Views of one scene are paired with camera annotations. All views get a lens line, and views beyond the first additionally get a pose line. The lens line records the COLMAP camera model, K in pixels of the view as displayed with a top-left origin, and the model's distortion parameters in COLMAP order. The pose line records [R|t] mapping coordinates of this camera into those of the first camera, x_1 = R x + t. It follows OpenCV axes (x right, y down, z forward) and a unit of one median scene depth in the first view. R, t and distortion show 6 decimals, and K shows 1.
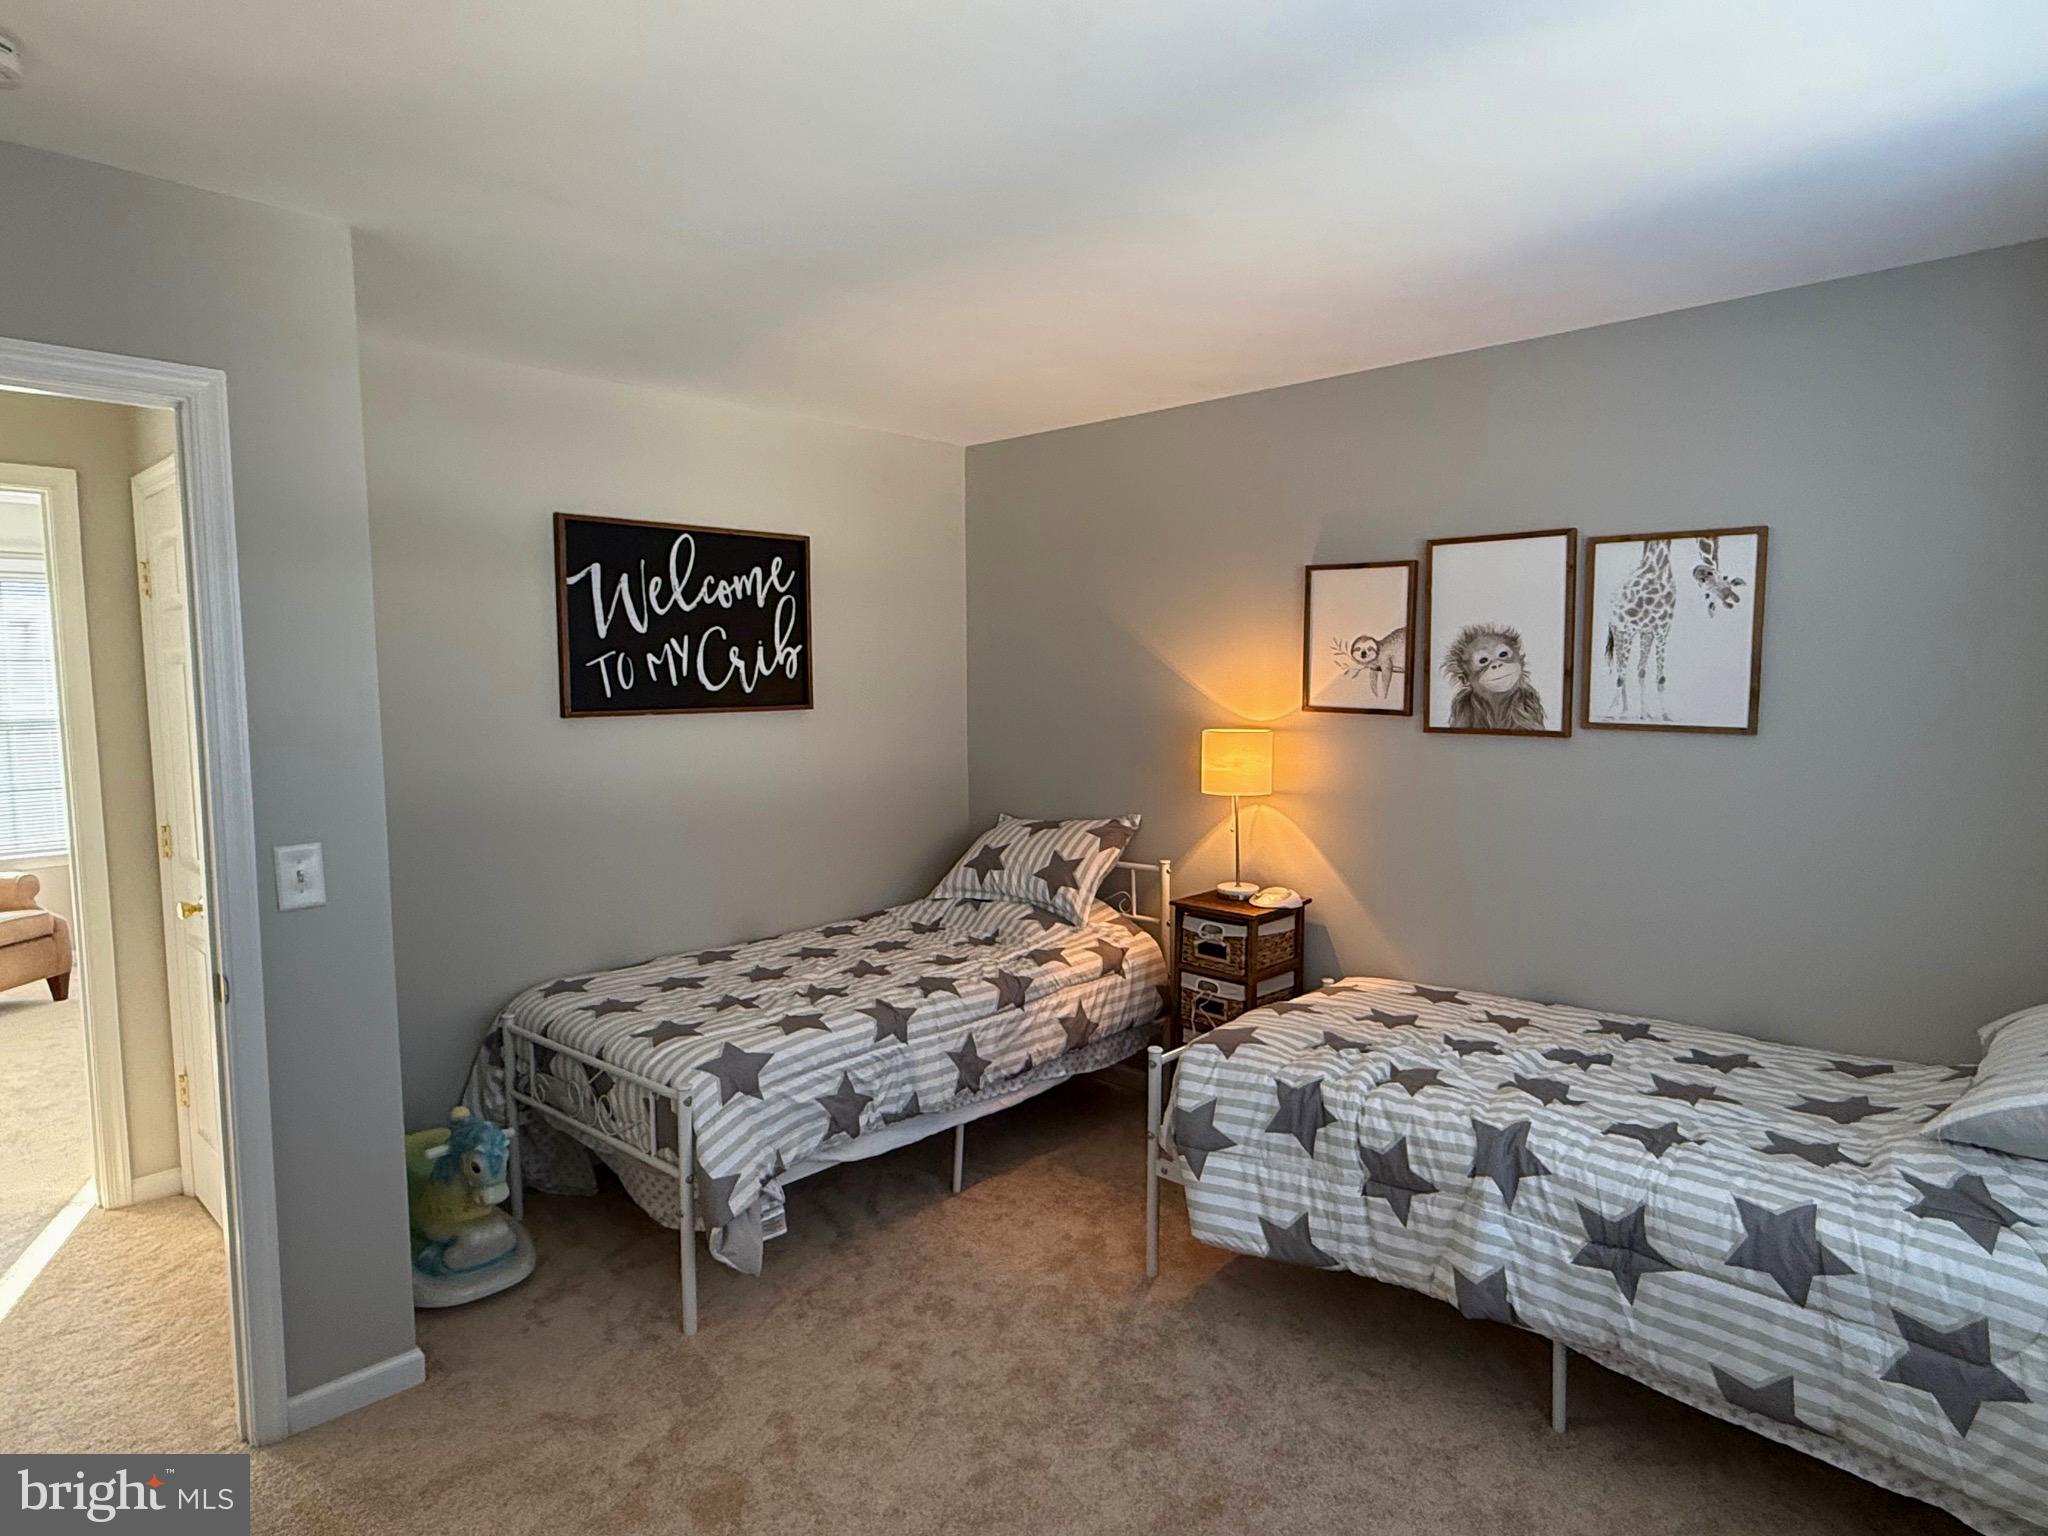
lens RADIAL K [[1186.3, 0, 1011.8], [0, 1186.3, 768.7], [0, 0, 1]] dist [0.005136, -0.003685]
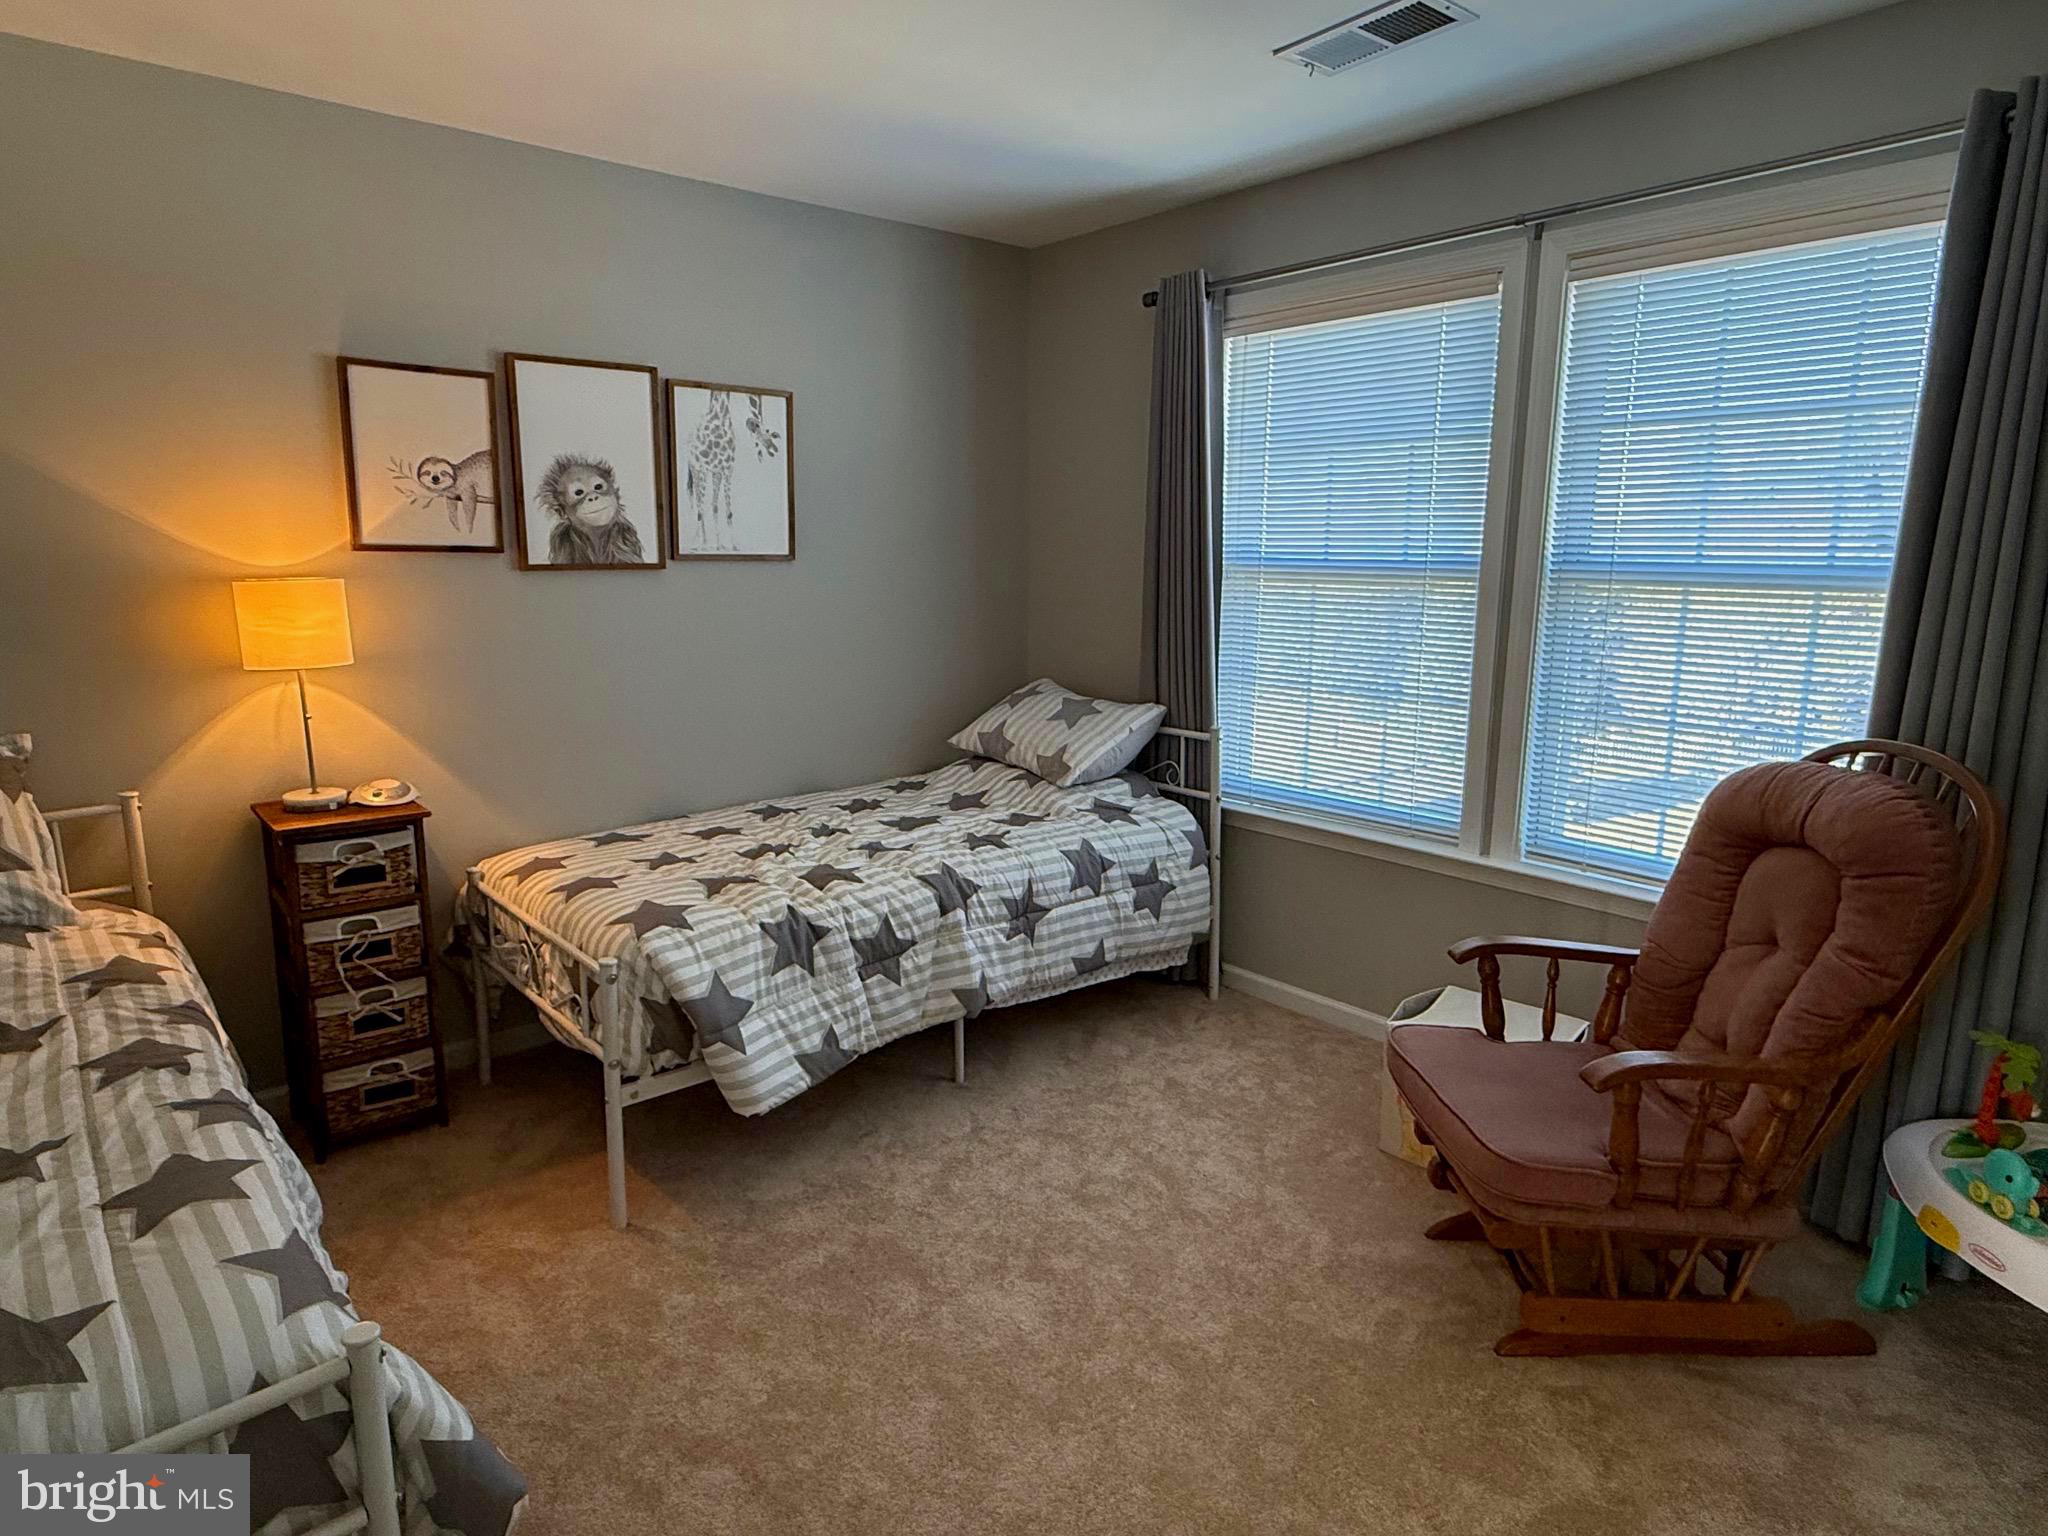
lens RADIAL K [[1186.3, 0, 1010.8], [0, 1186.3, 765.5], [0, 0, 1]] dist [0.005136, -0.003685]
pose [[0.096209, -0.180799, 0.978803, -0.626354], [0.080710, 0.981544, 0.173372, -0.013665], [-0.992084, 0.062319, 0.109025, 0.631124]]
